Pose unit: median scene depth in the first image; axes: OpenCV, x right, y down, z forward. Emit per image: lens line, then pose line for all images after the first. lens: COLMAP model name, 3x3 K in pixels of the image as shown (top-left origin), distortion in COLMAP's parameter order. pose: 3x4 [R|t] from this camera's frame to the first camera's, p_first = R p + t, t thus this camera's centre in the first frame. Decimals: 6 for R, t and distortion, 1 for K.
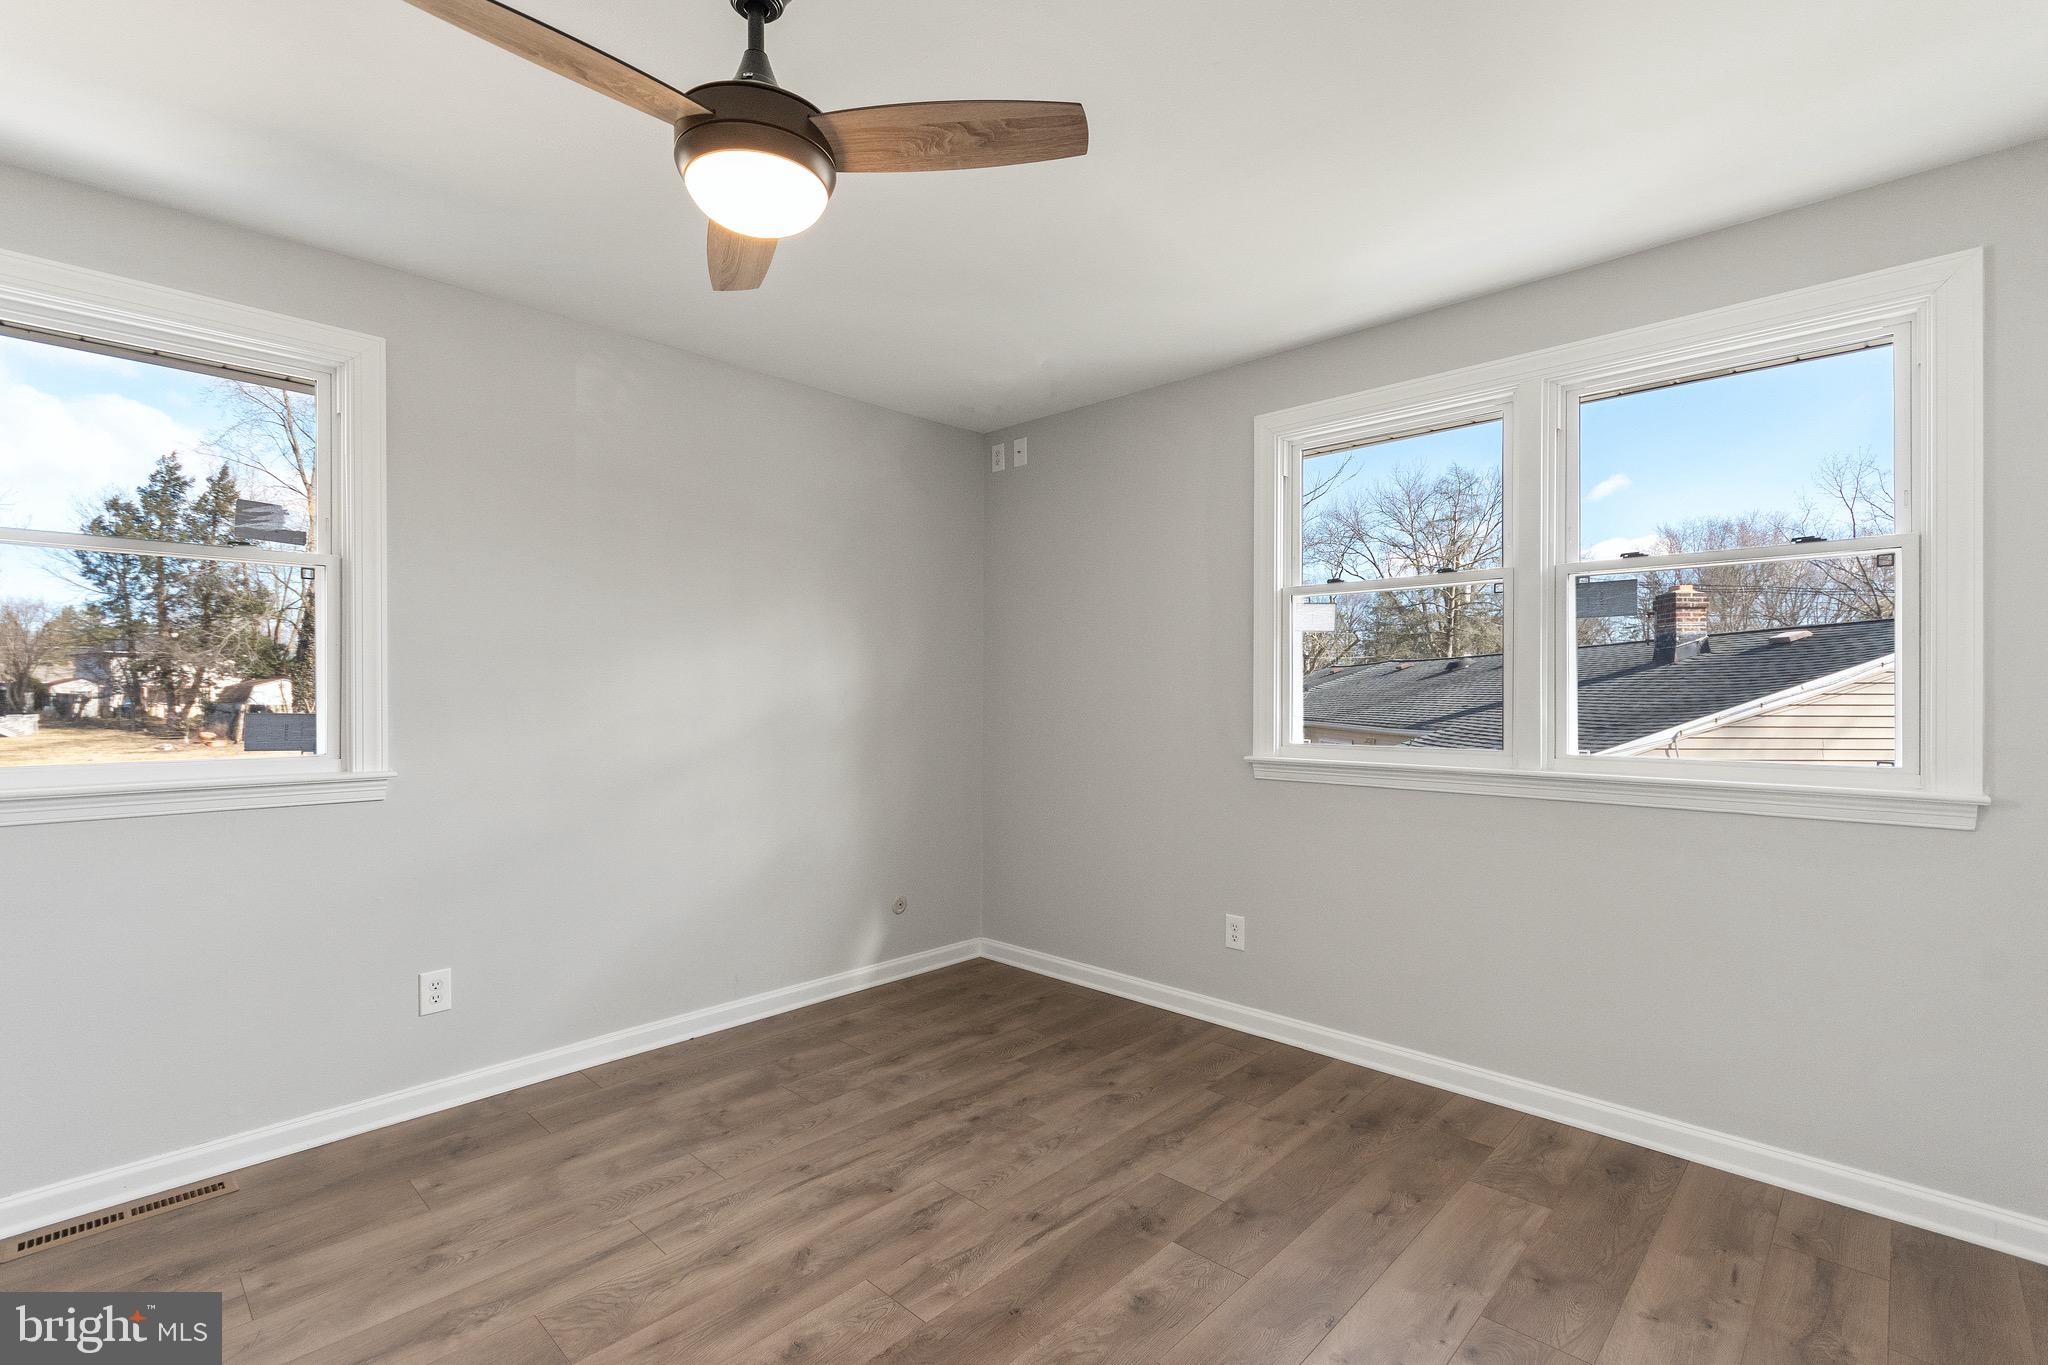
lens RADIAL K [[897.2, 0, 1028.2], [0, 897.2, 706.2], [0, 0, 1]] dist [0.002088, 0.000600]
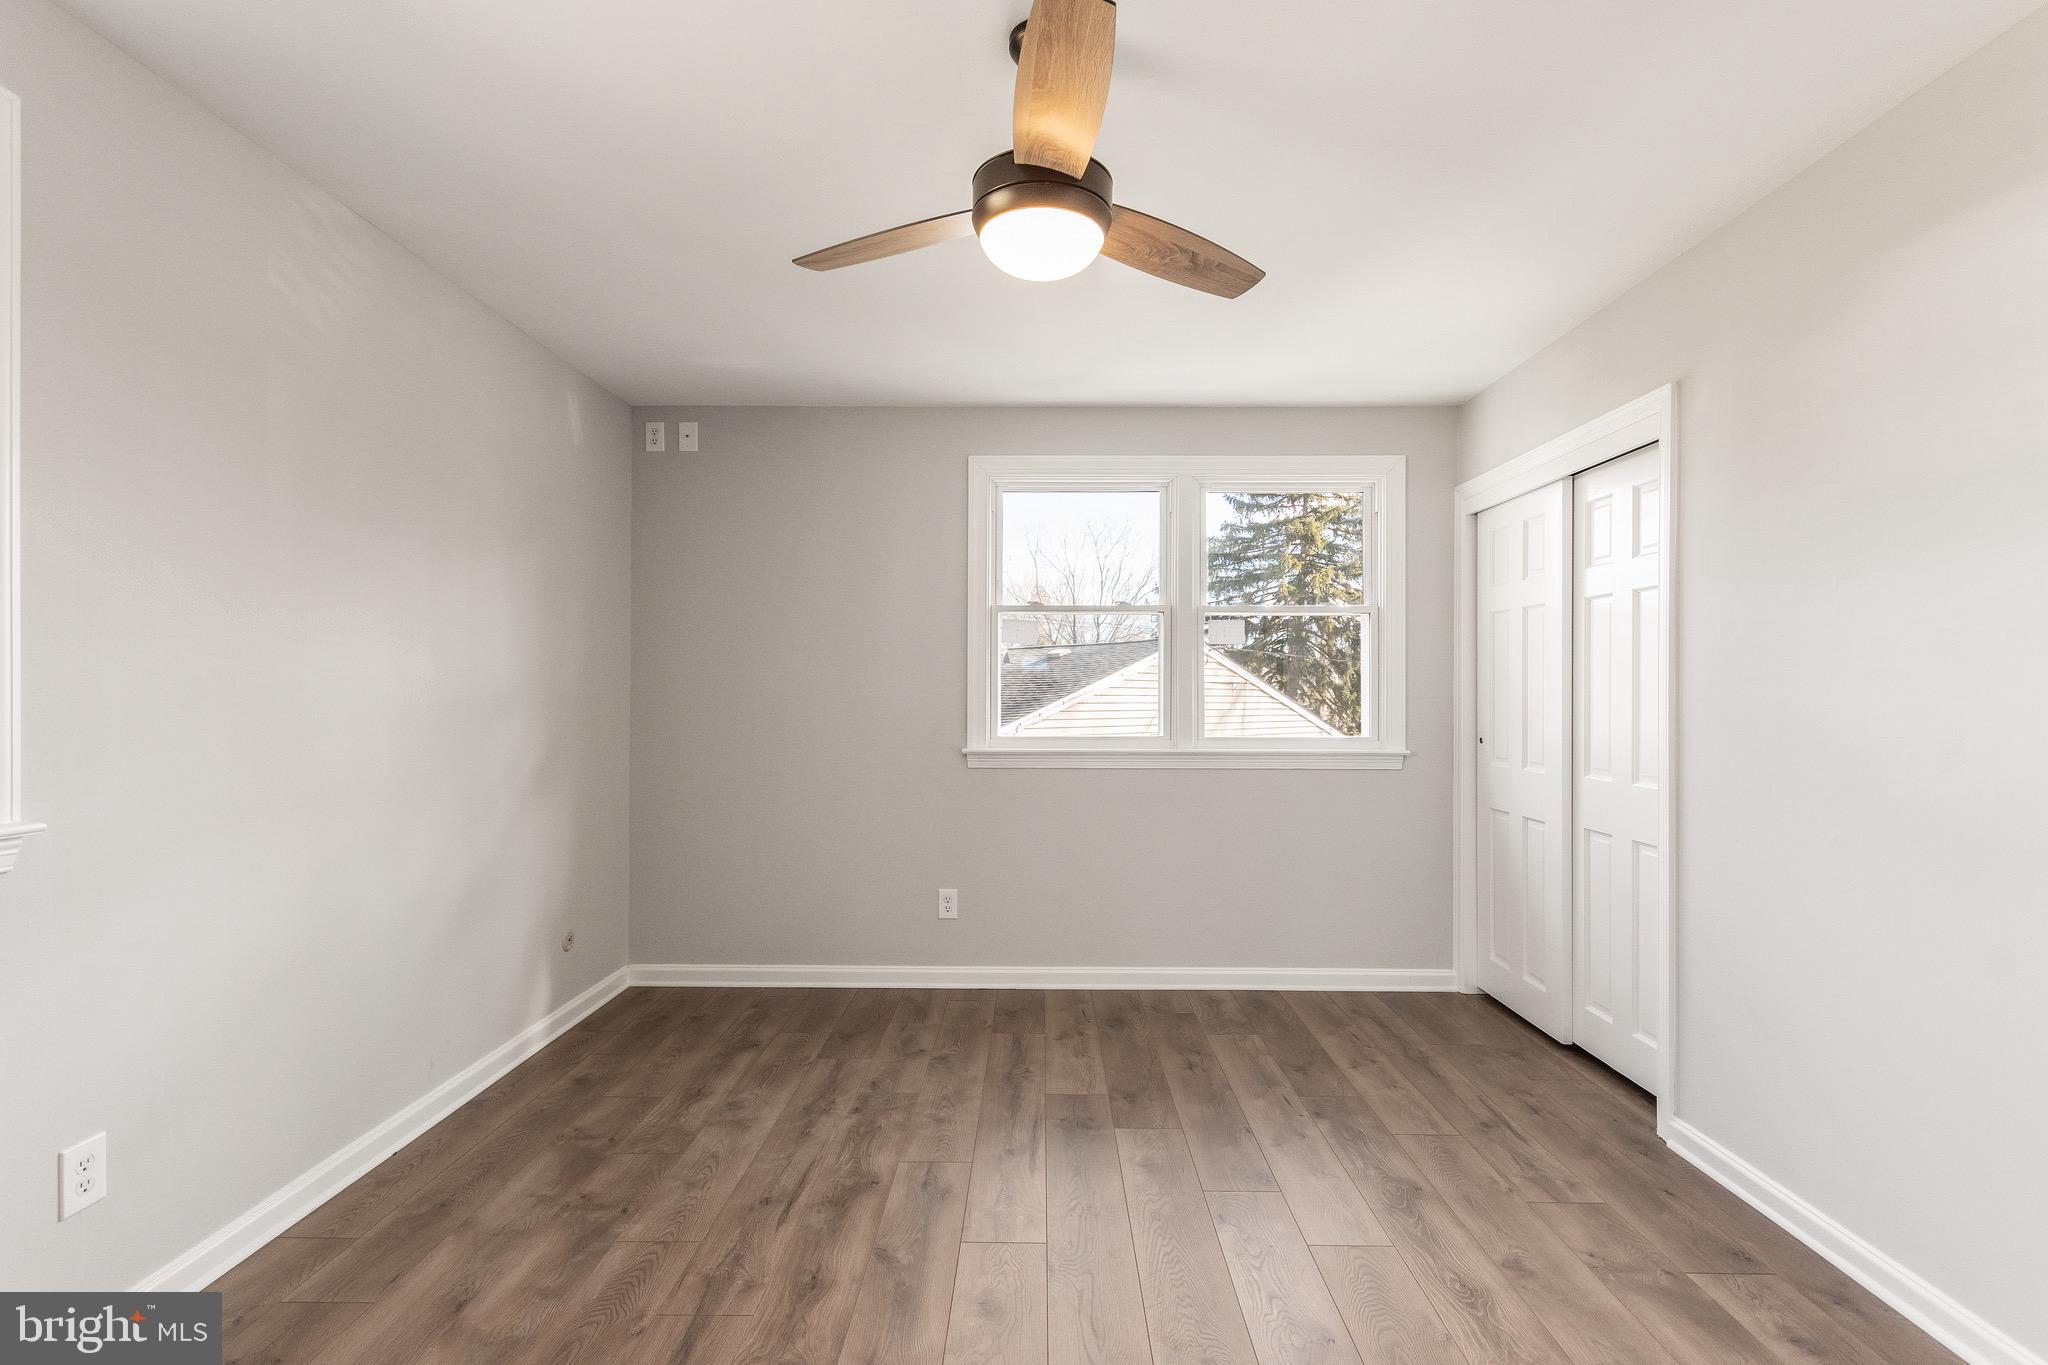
lens RADIAL K [[900.8, 0, 1022.6], [0, 900.8, 709.1], [0, 0, 1]] dist [0.000537, -0.000319]
pose [[0.744914, -0.009093, 0.667099, -0.576379], [0.007493, 0.999958, 0.005262, -0.001587], [-0.667119, 0.001079, 0.744950, 0.103409]]
